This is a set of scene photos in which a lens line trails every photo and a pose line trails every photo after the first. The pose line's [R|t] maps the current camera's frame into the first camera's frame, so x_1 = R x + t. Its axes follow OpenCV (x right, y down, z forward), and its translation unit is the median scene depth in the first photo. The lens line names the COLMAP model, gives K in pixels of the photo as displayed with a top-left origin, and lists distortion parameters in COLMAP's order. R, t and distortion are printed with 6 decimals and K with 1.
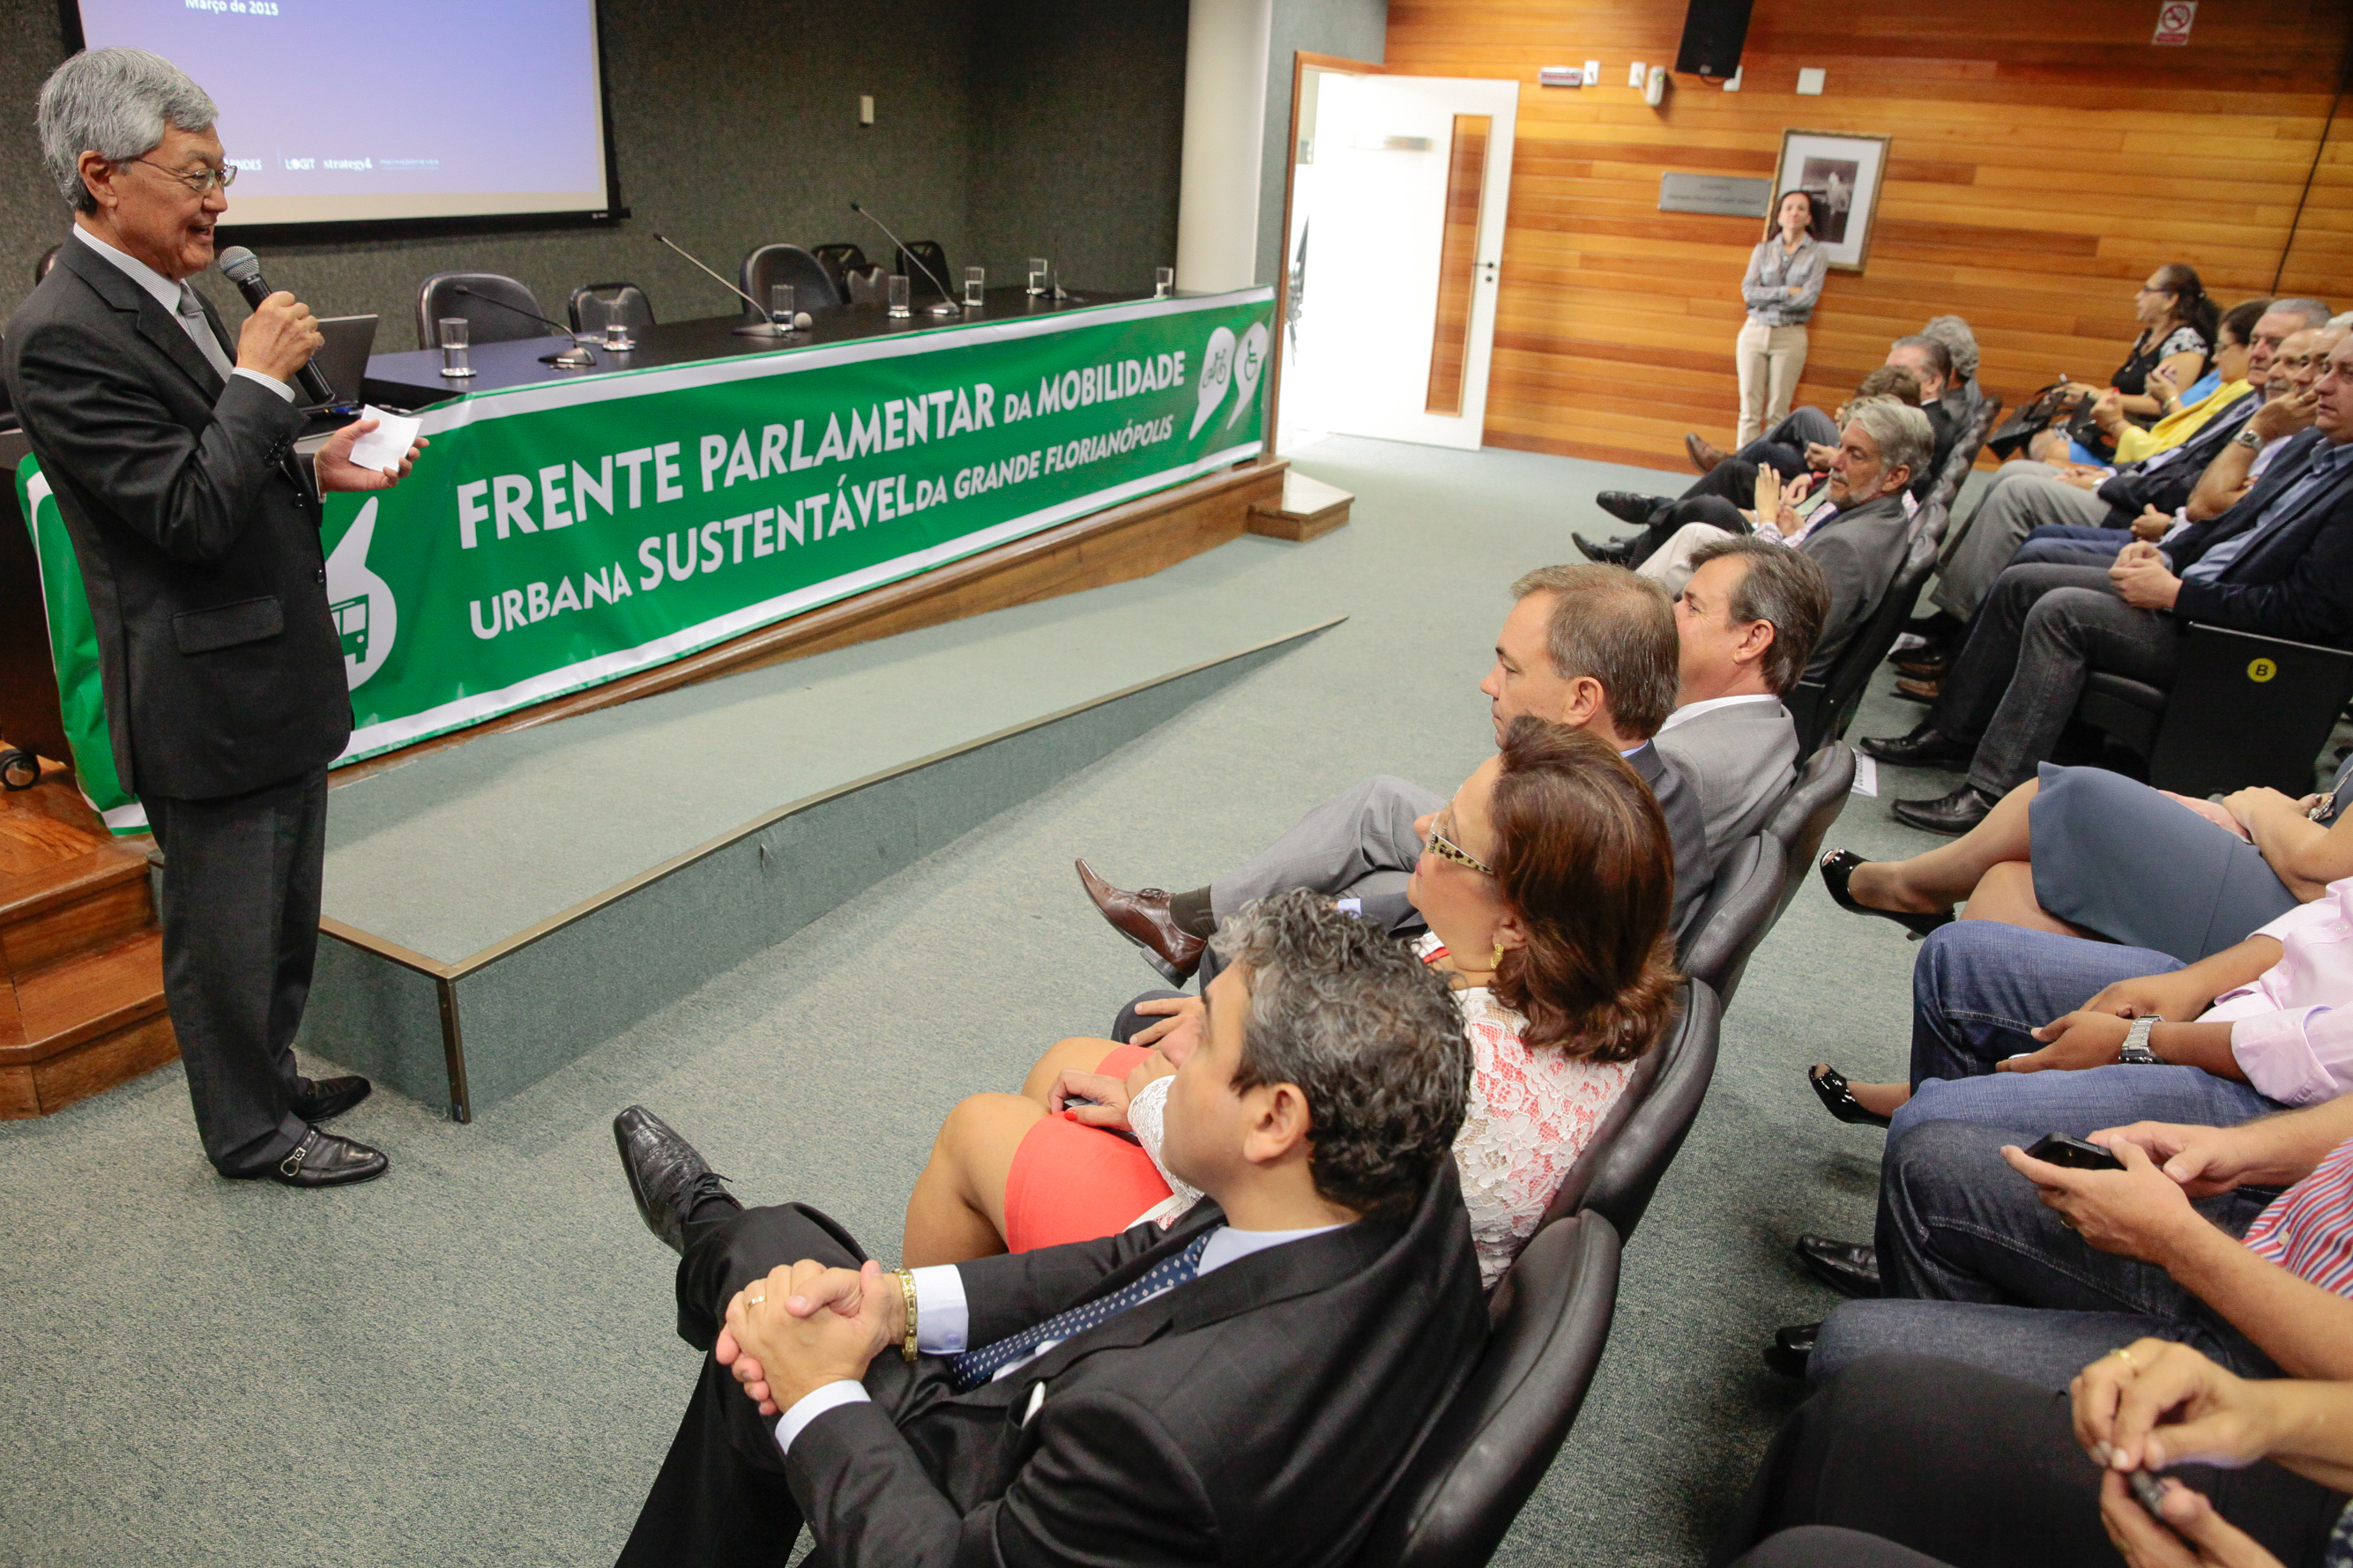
lens RADIAL K [[1679.1, 0, 1123.3], [0, 1679.1, 791.8], [0, 0, 1]] dist [-0.114187, 0.078037]
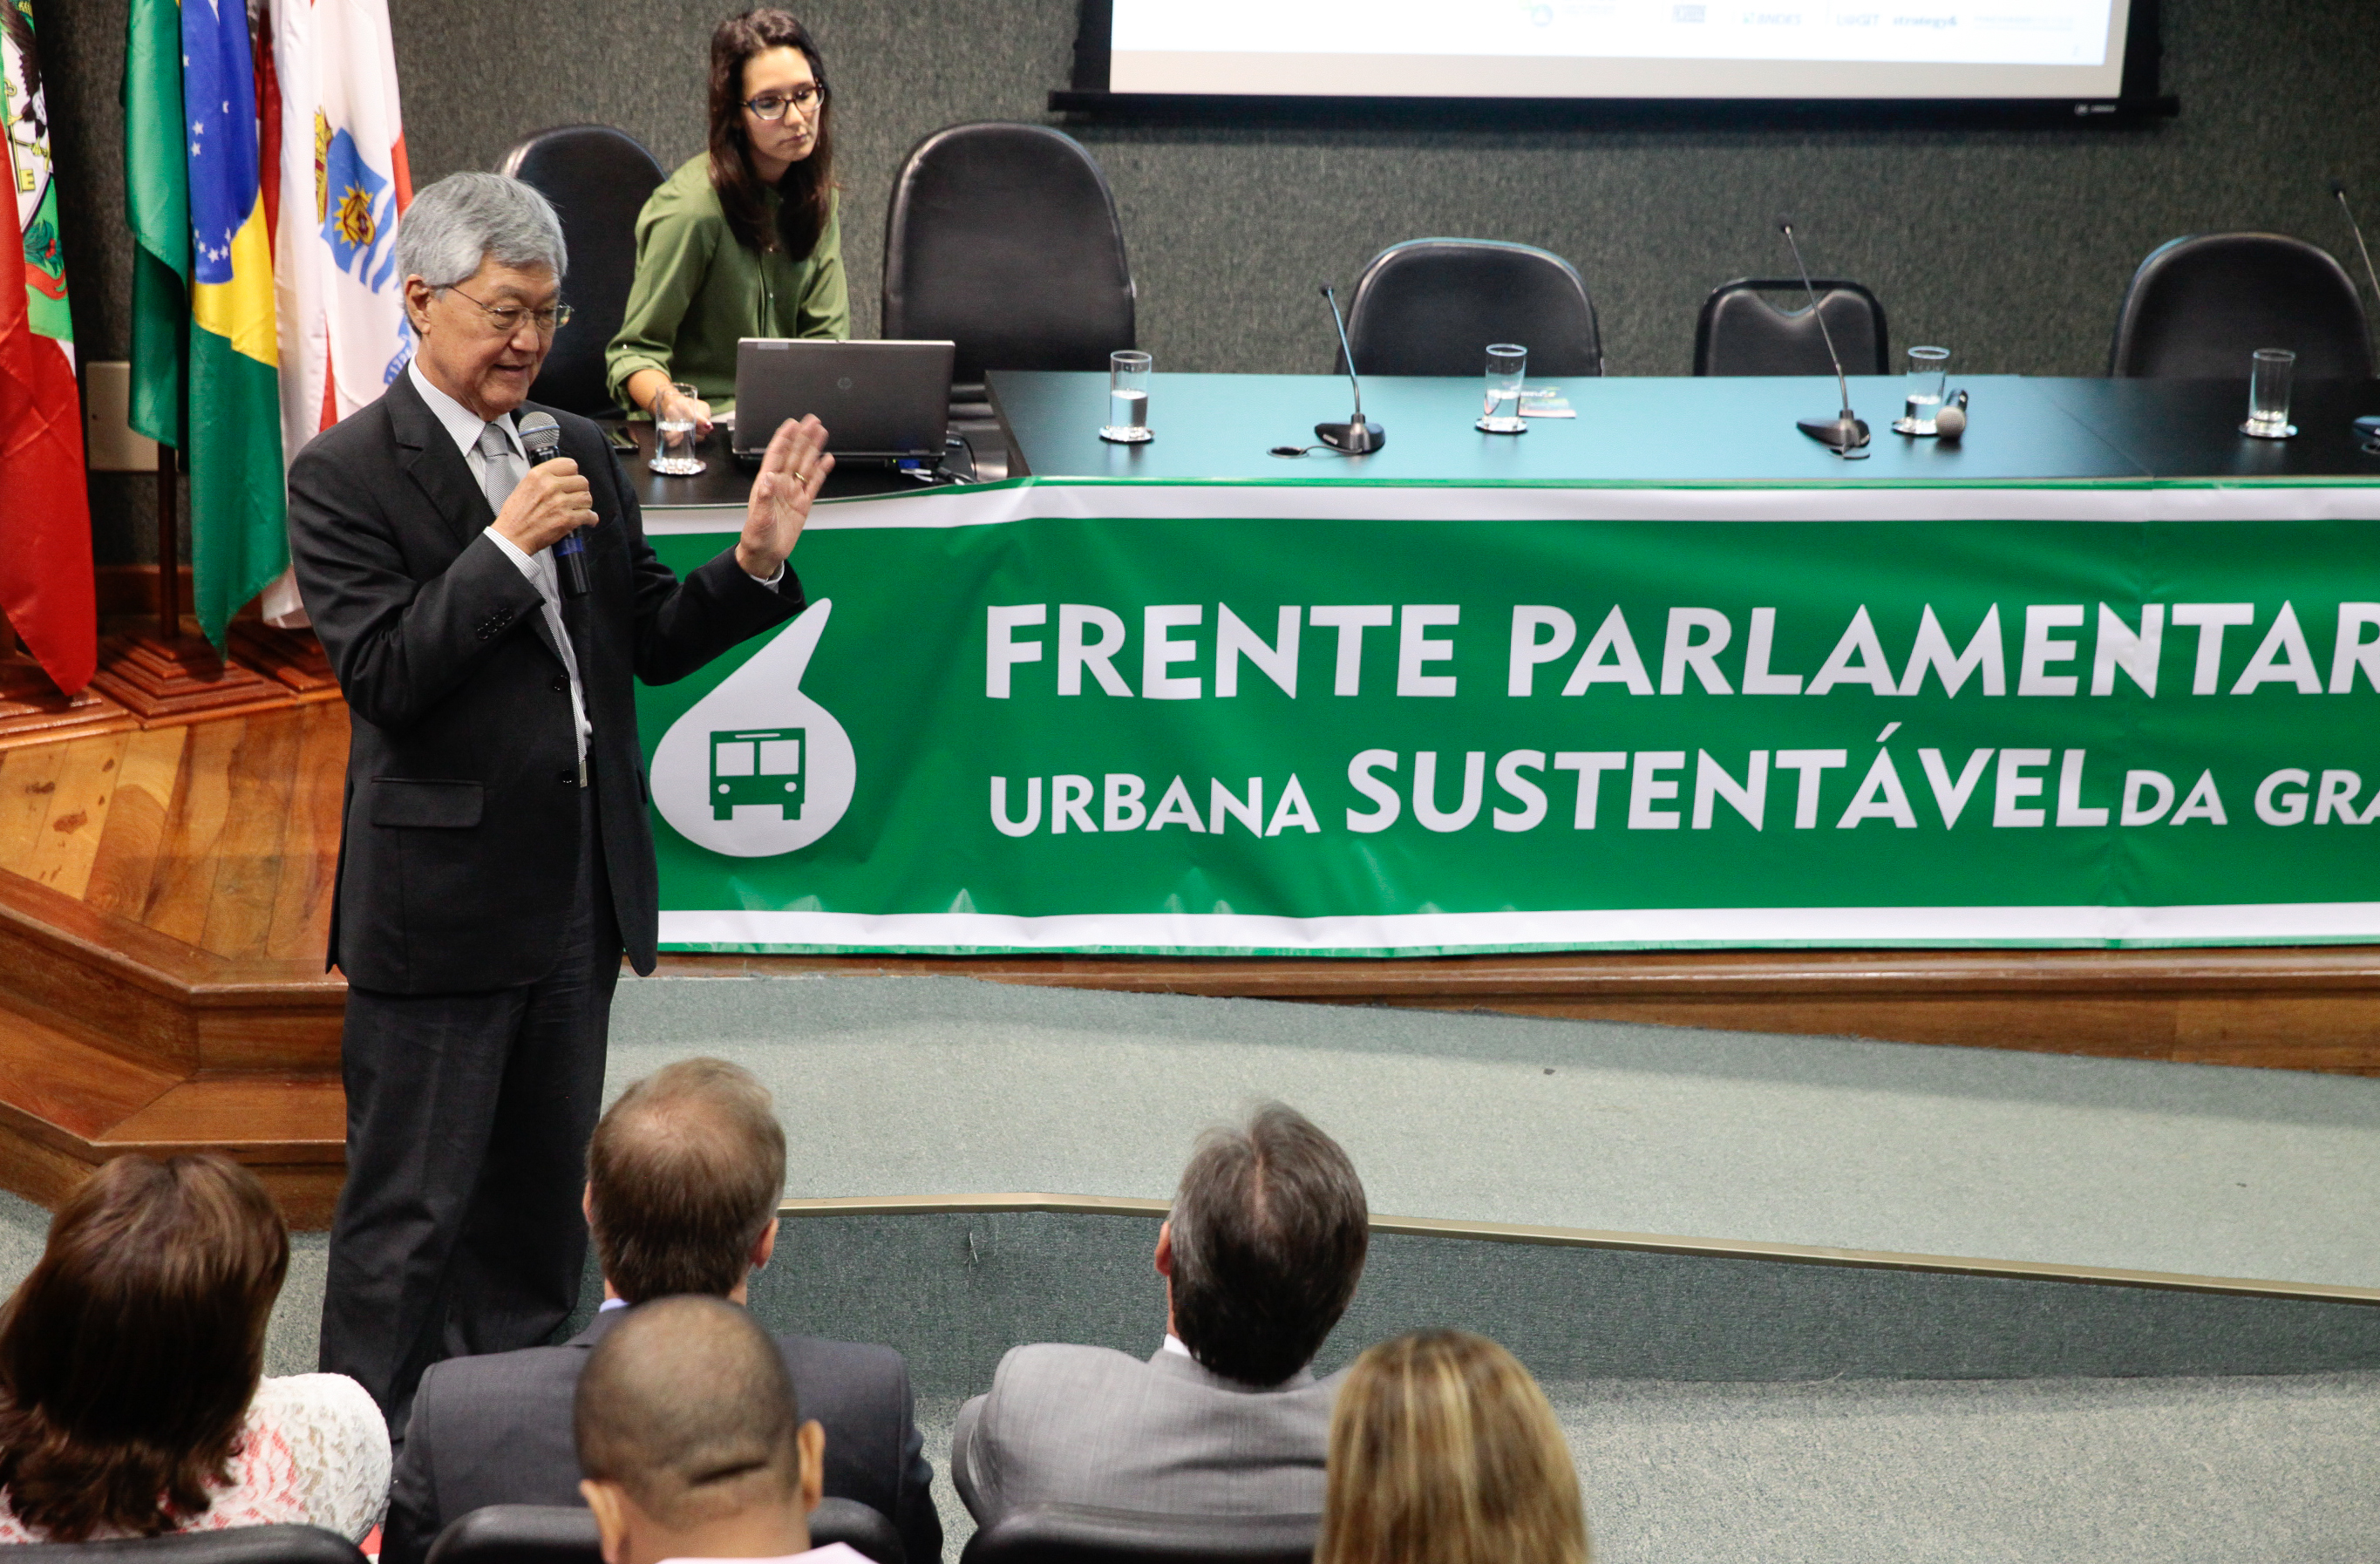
lens RADIAL K [[4555.8, 0, 1181.3], [0, 4555.8, 800.6], [0, 0, 1]] dist [0.217910, 0.000000]
pose [[0.598233, 0.235822, -0.765836, 0.819412], [-0.307775, 0.950030, 0.052122, -0.175072], [0.739859, 0.204524, 0.640920, -0.086924]]
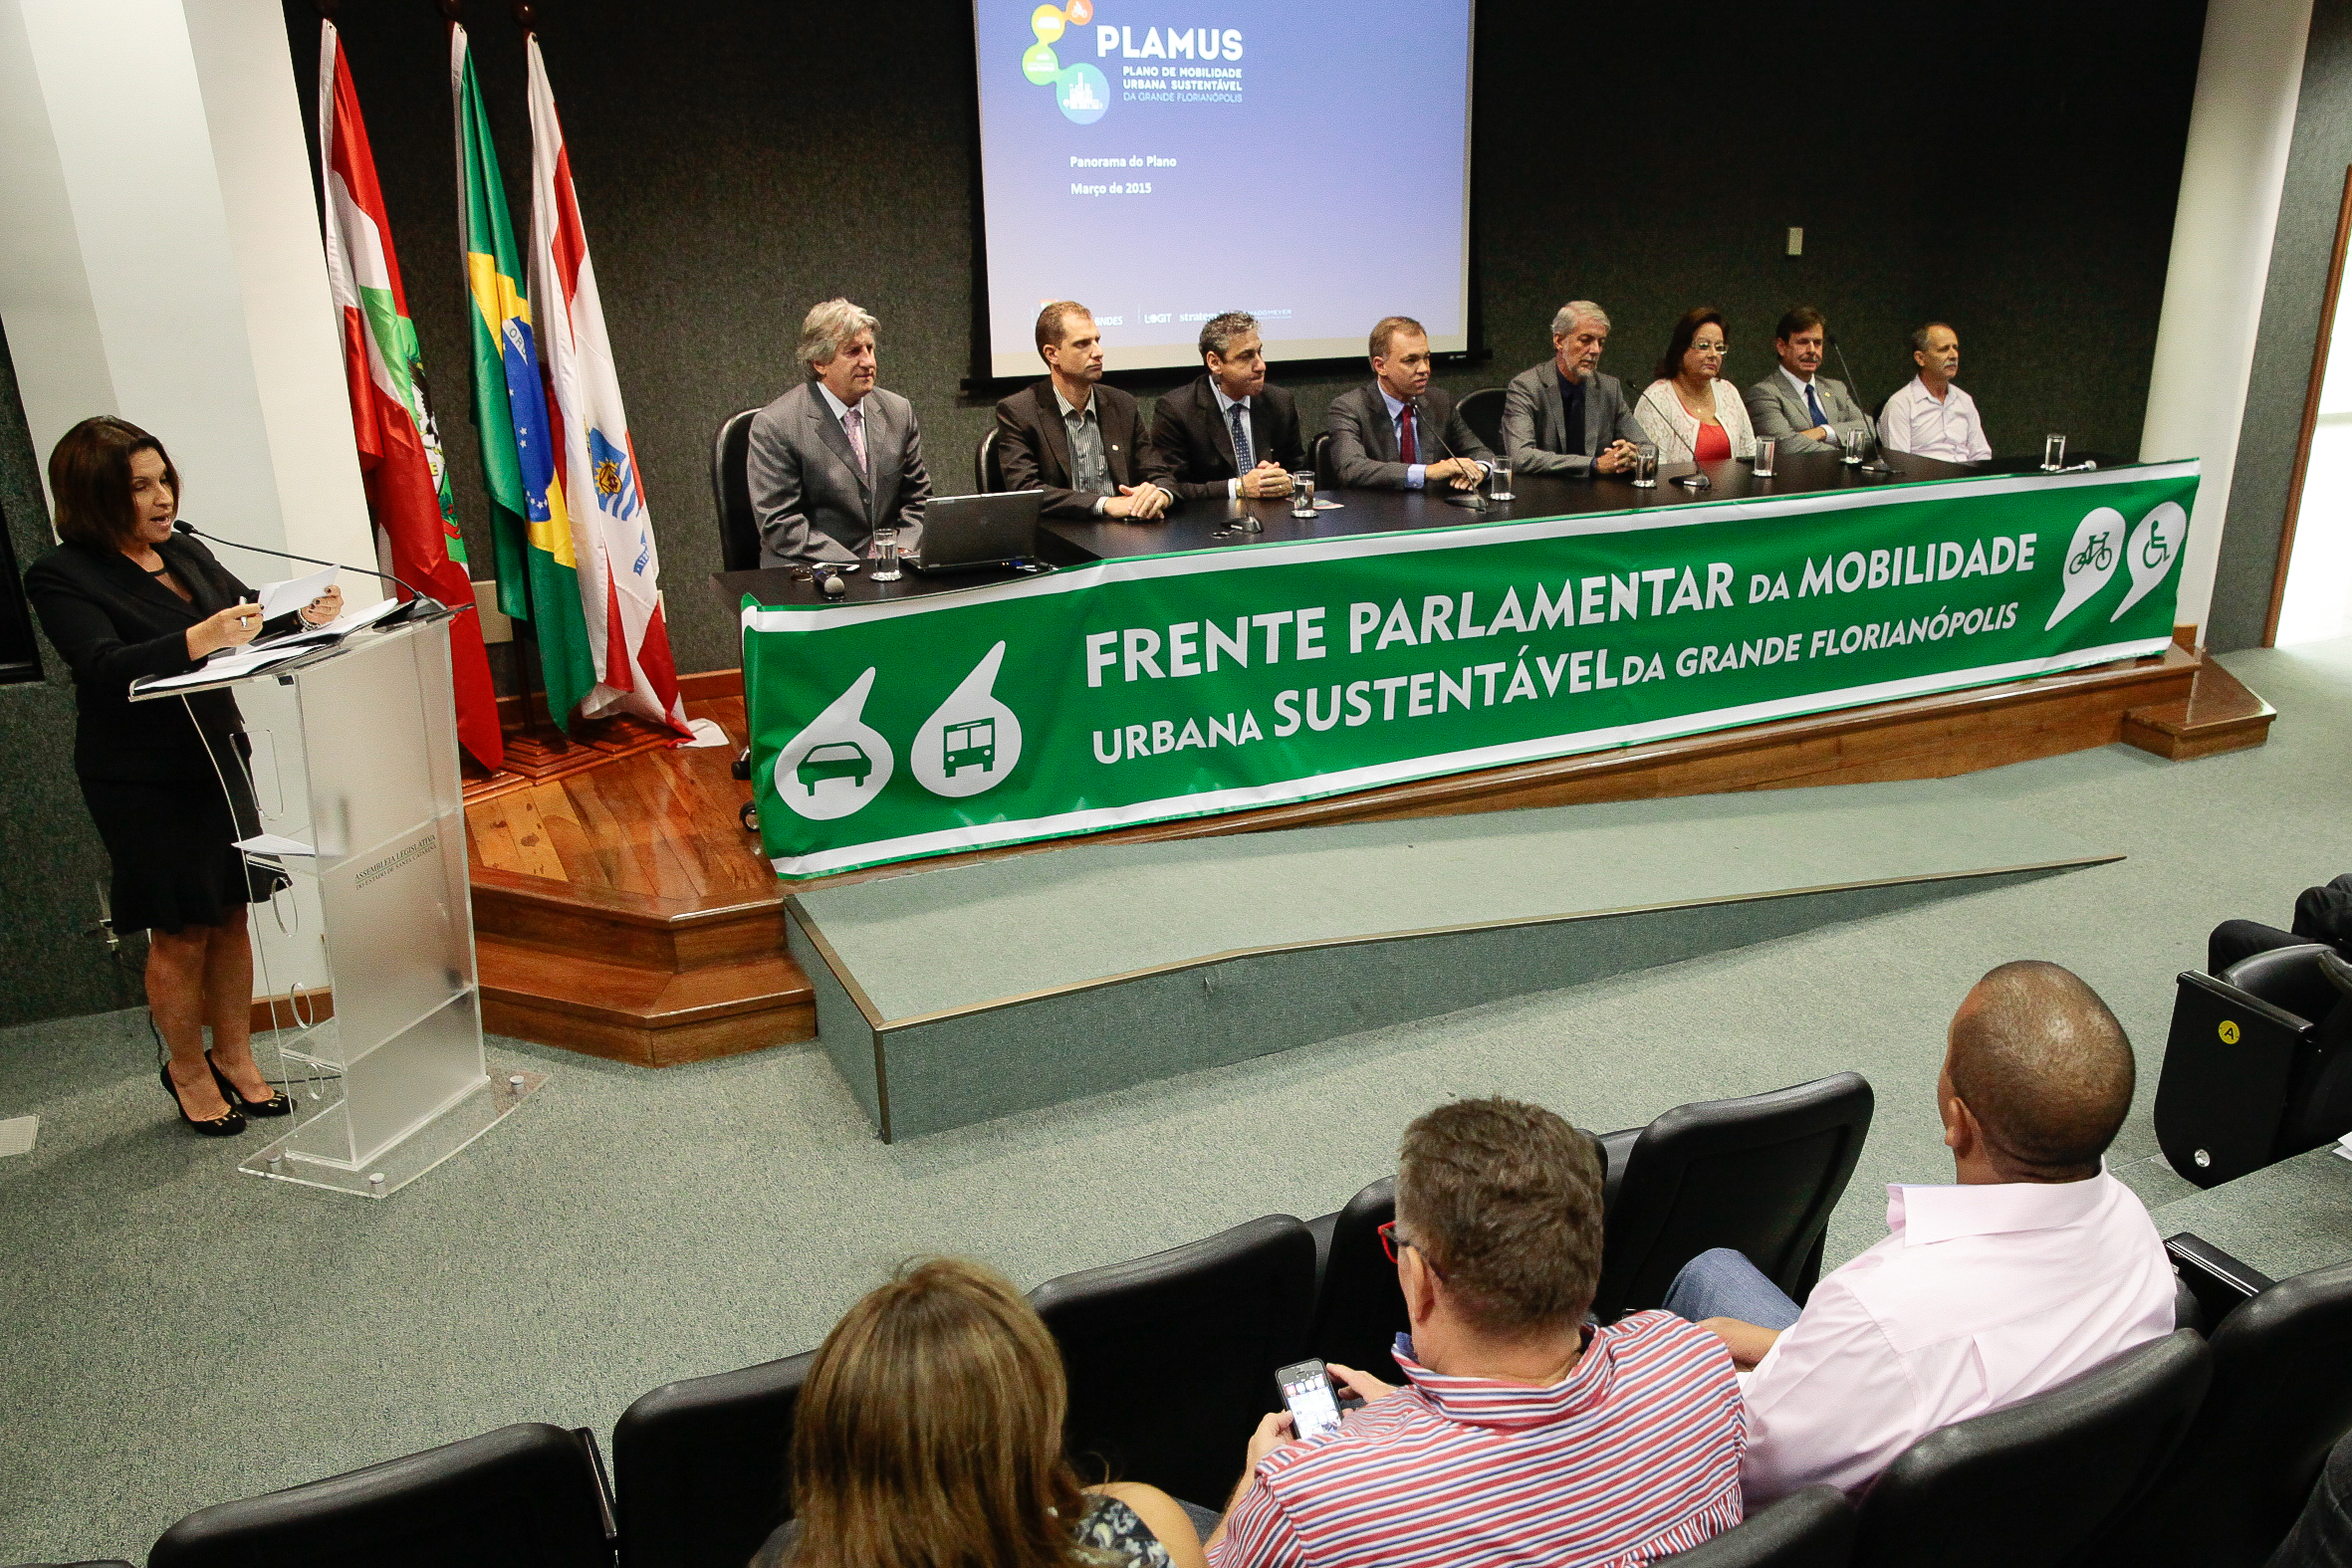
lens RADIAL K [[1939.9, 0, 1387.2], [0, 1939.9, 929.3], [0, 0, 1]] dist [-0.107873, 0.077325]
pose [[0.853706, 0.176206, -0.490038, 0.380709], [-0.173576, 0.983486, 0.051248, -0.064963], [0.490976, 0.041308, 0.870193, -0.075390]]
